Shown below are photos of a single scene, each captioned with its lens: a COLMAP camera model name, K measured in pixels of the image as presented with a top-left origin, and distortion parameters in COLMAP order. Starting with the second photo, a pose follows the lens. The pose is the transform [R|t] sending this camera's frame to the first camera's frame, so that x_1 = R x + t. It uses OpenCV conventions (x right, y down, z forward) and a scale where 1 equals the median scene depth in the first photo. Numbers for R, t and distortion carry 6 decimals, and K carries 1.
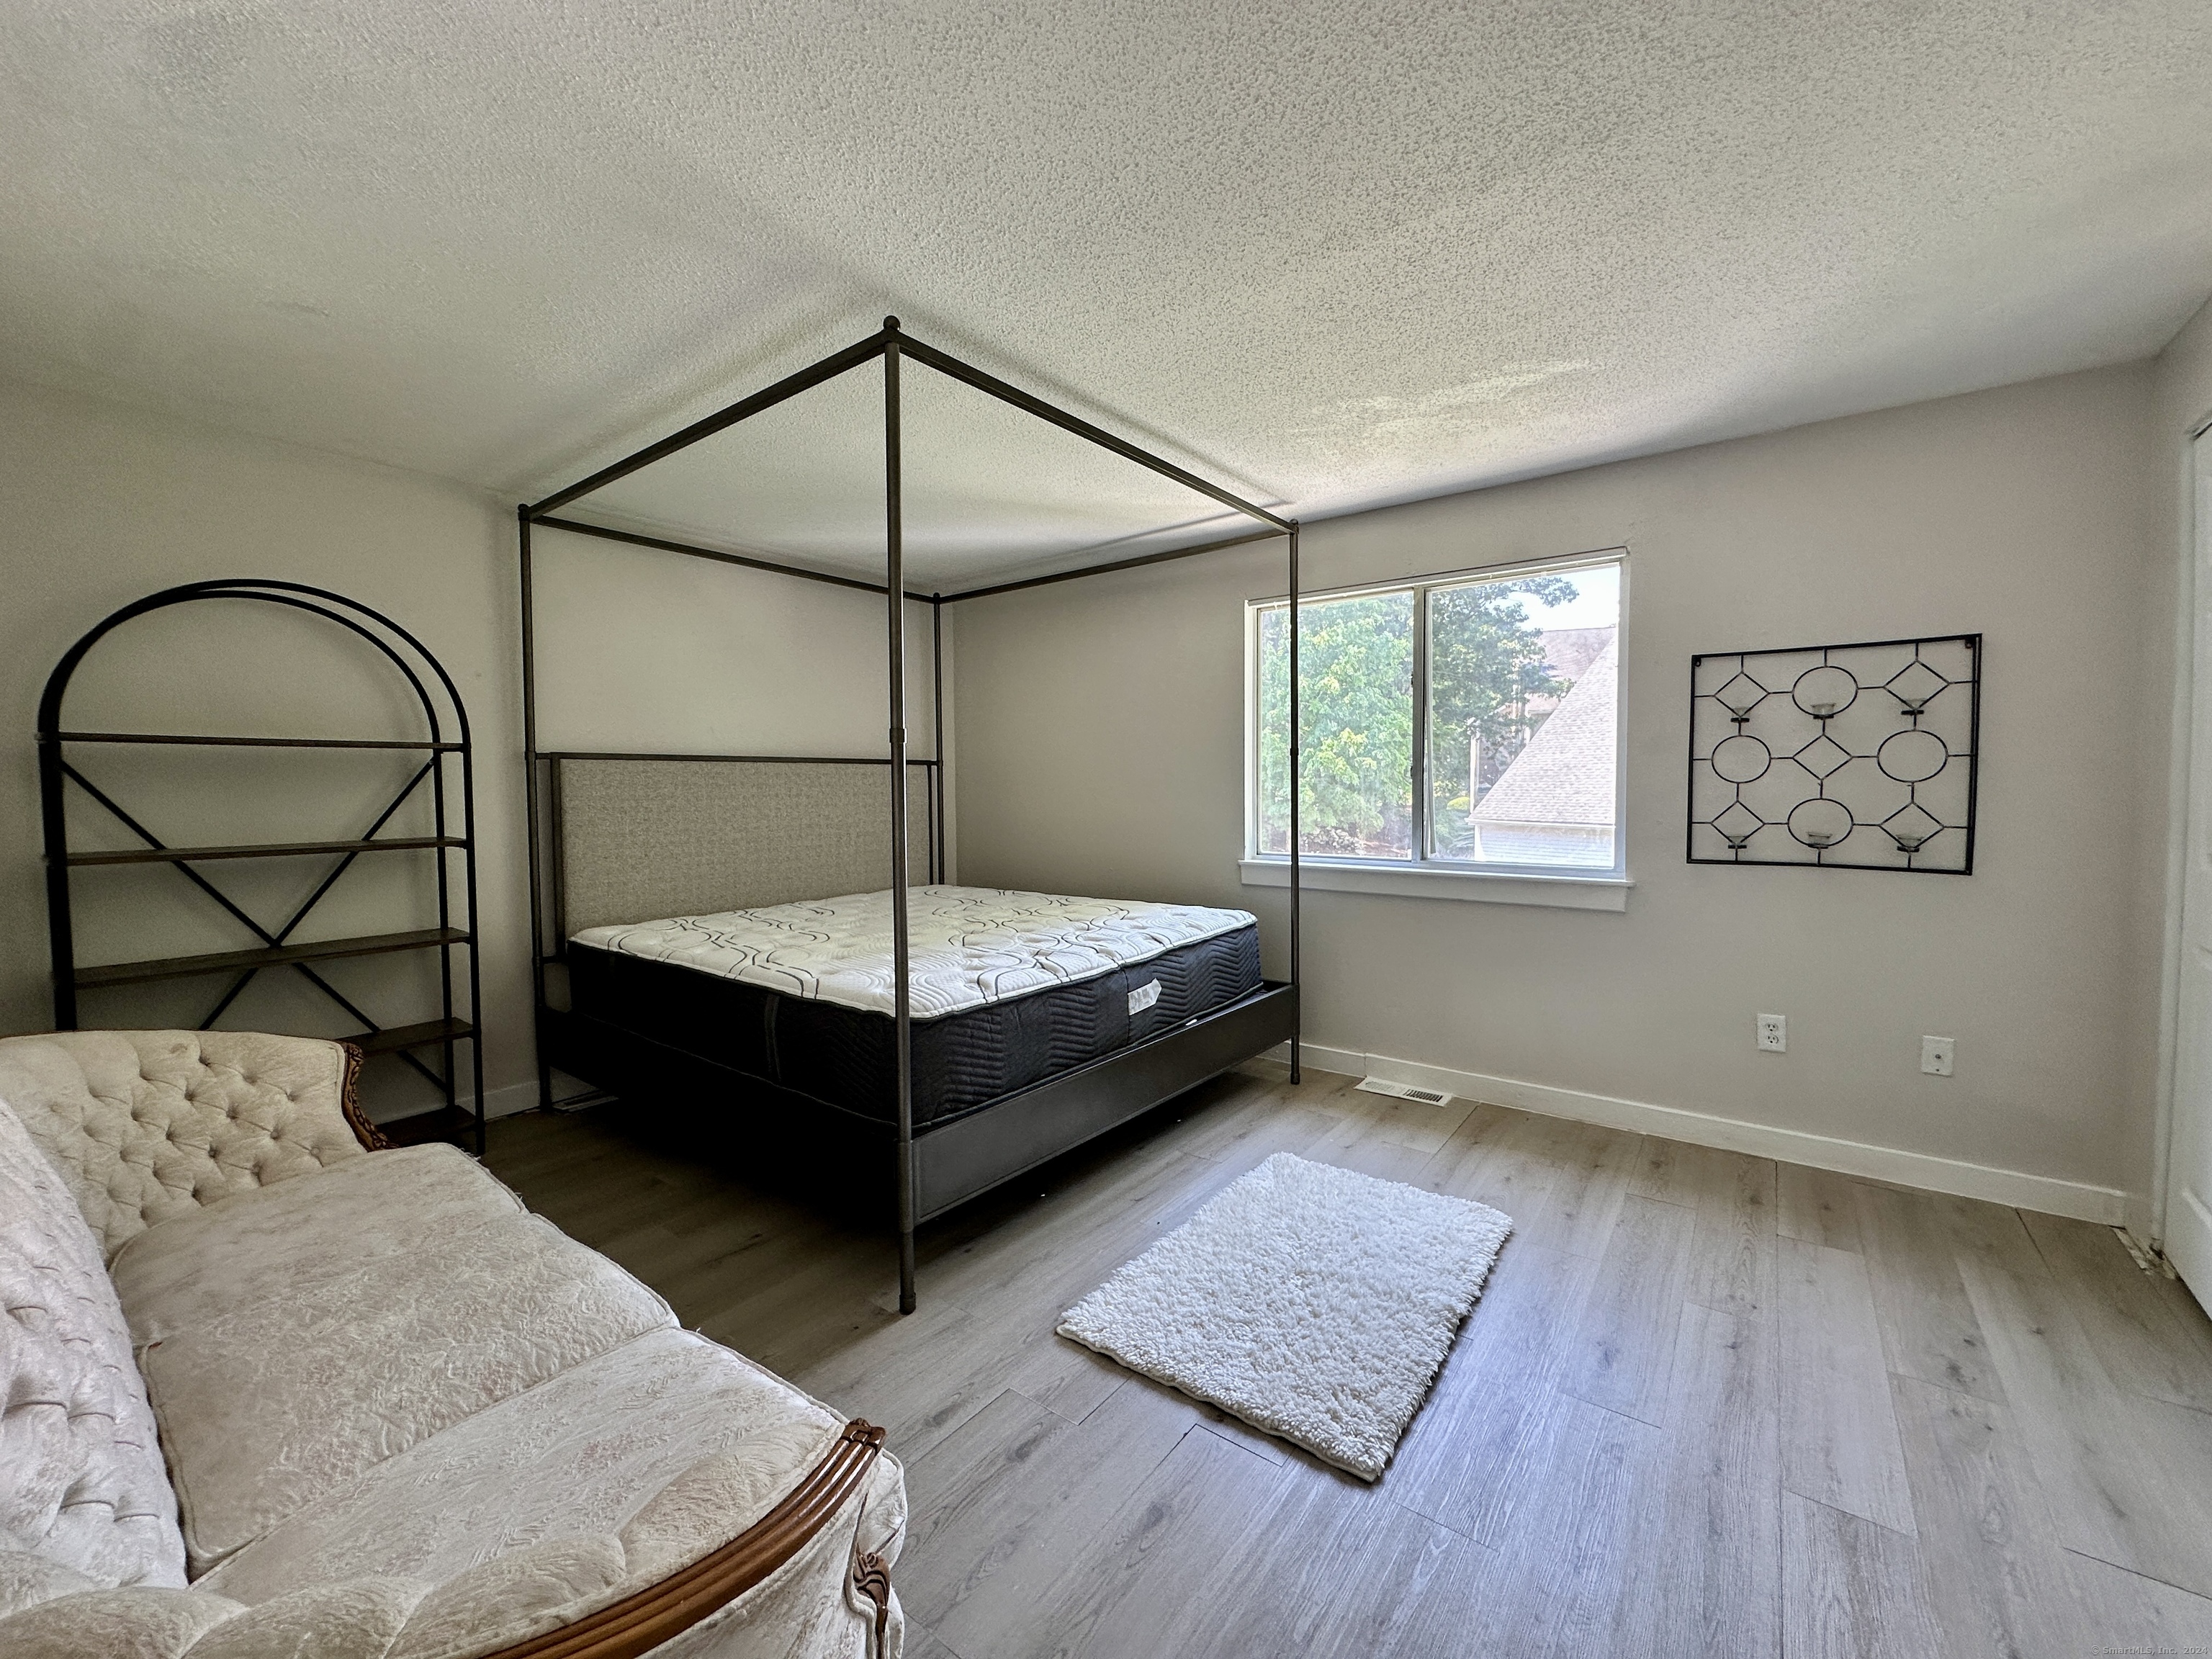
lens RADIAL K [[886.0, 0, 1111.3], [0, 886.0, 824.0], [0, 0, 1]] dist [-0.005118, 0.000705]
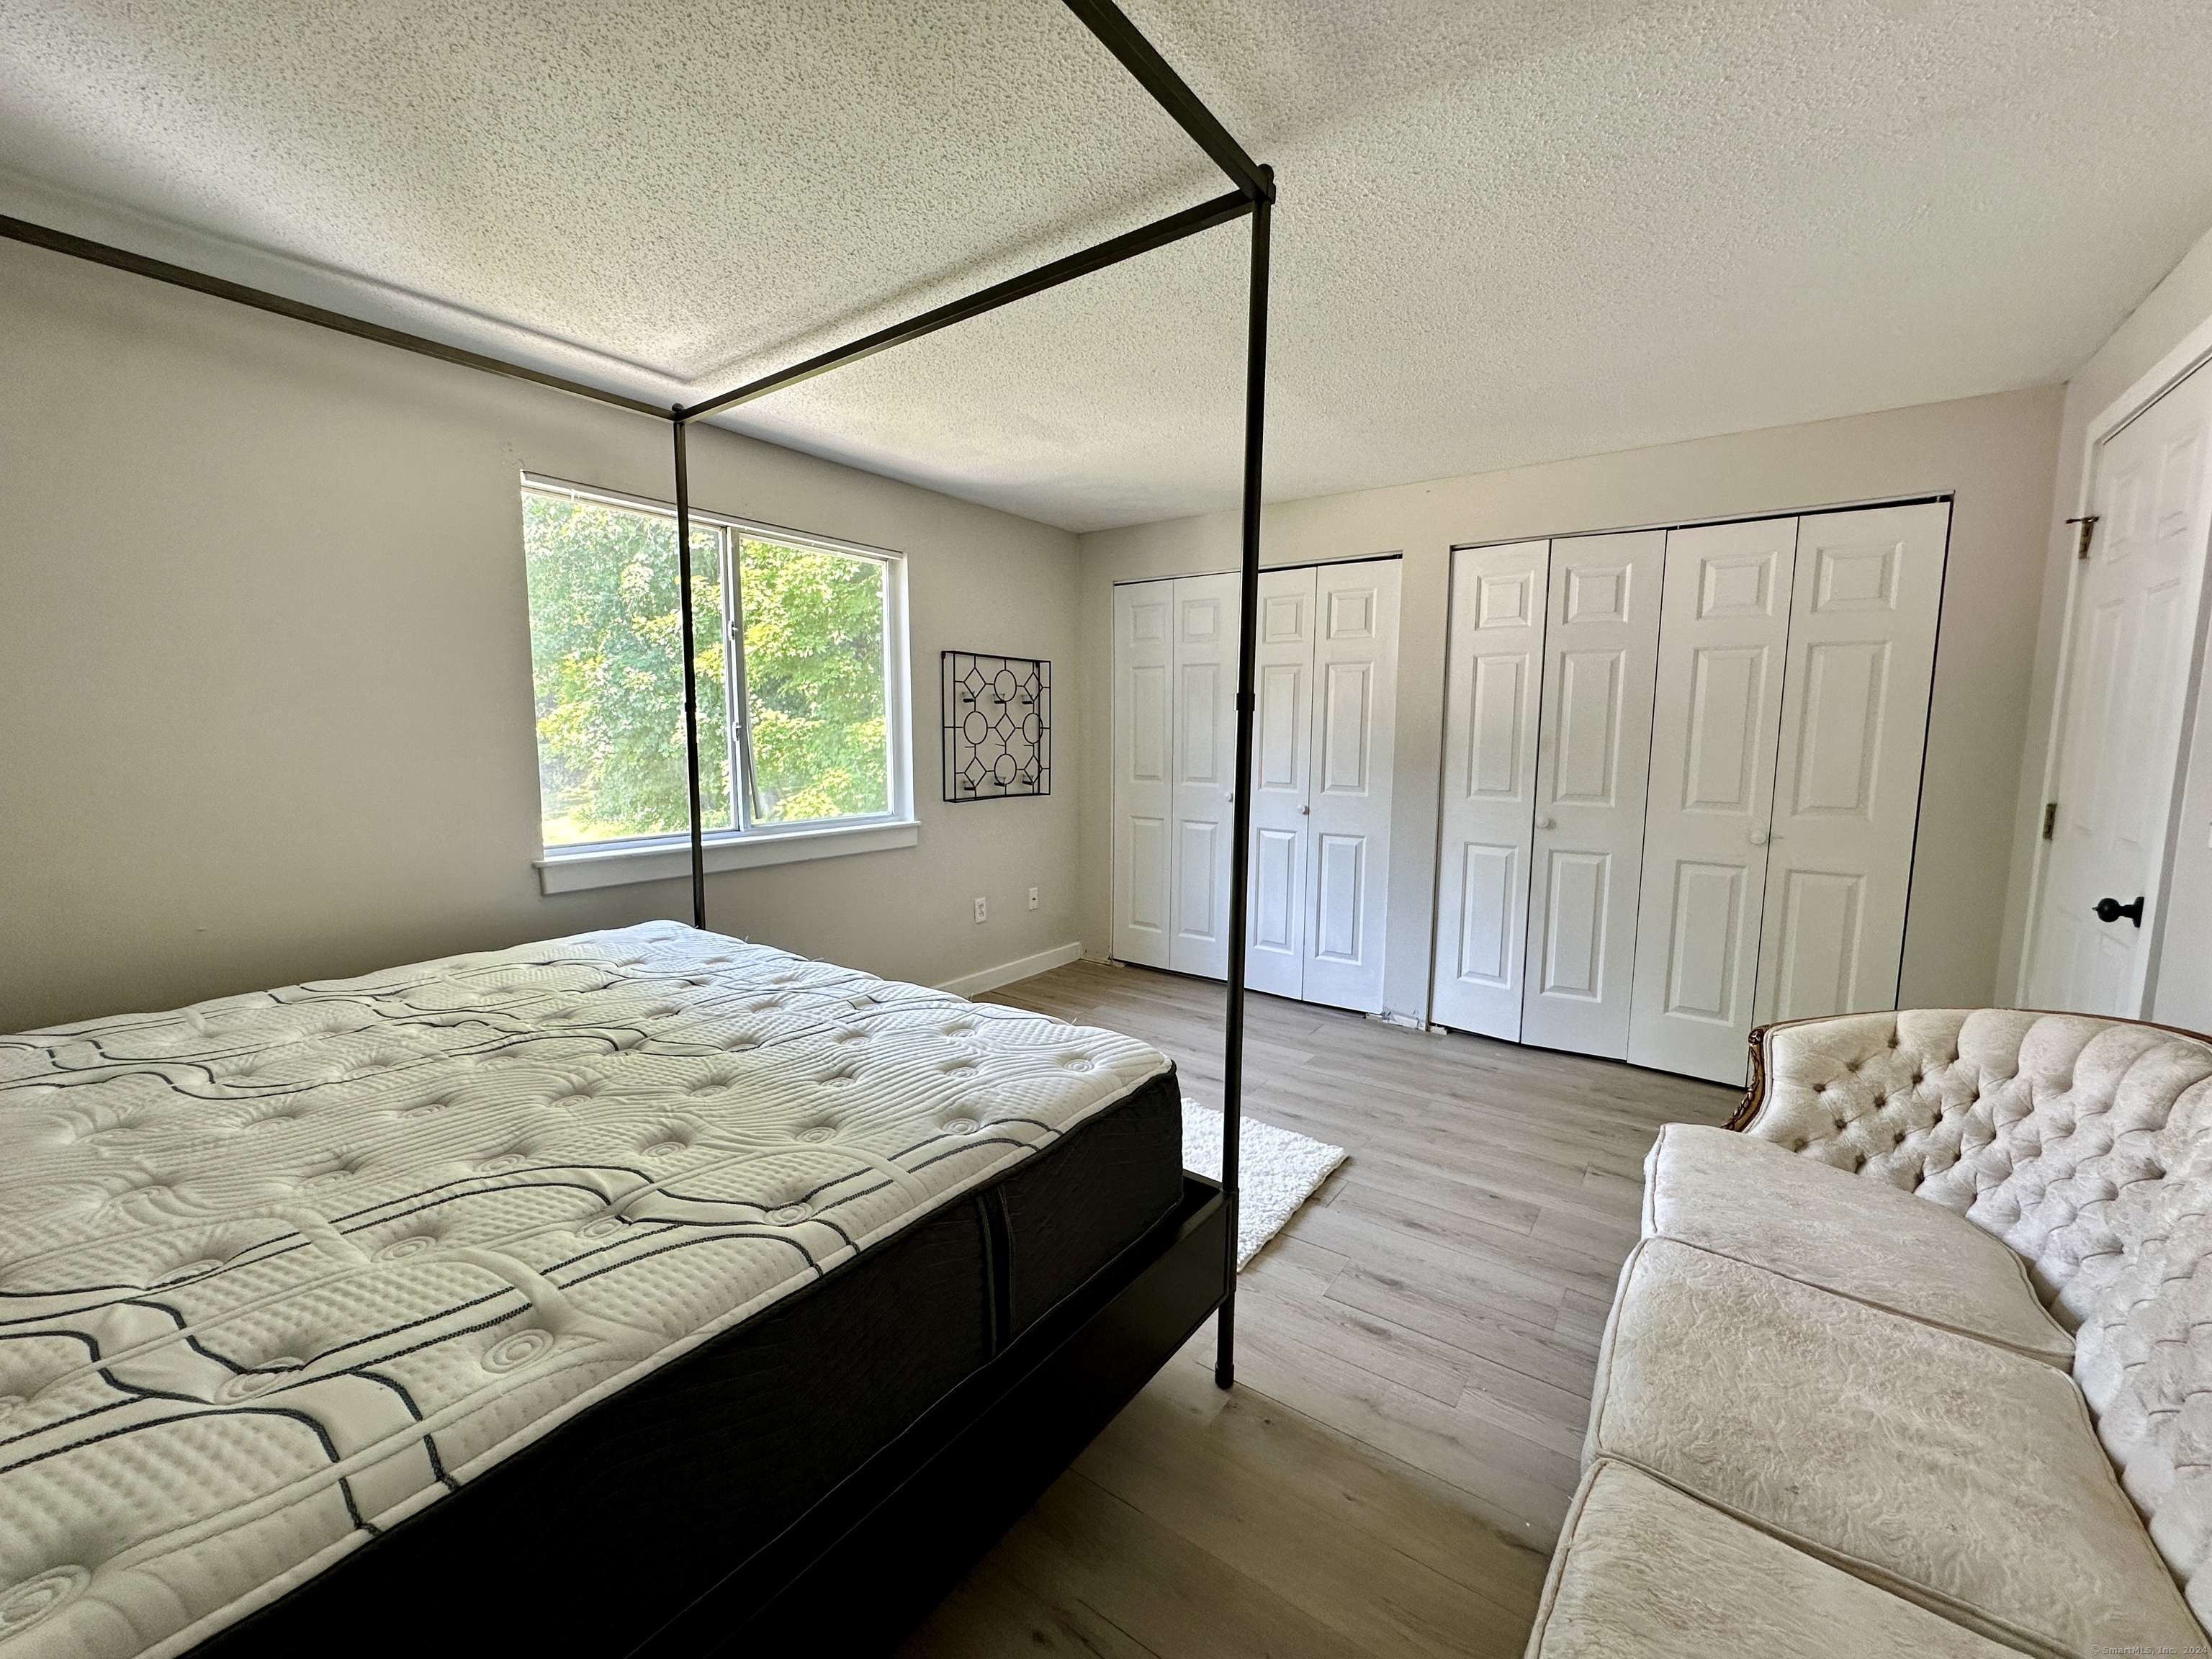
lens RADIAL K [[876.3, 0, 1100.6], [0, 876.3, 824.8], [0, 0, 1]] dist [-0.011105, 0.000182]
pose [[-0.013975, -0.100234, 0.994866, -0.801286], [0.032688, 0.994385, 0.100645, -0.056704], [-0.999368, 0.033927, -0.010620, 0.878855]]
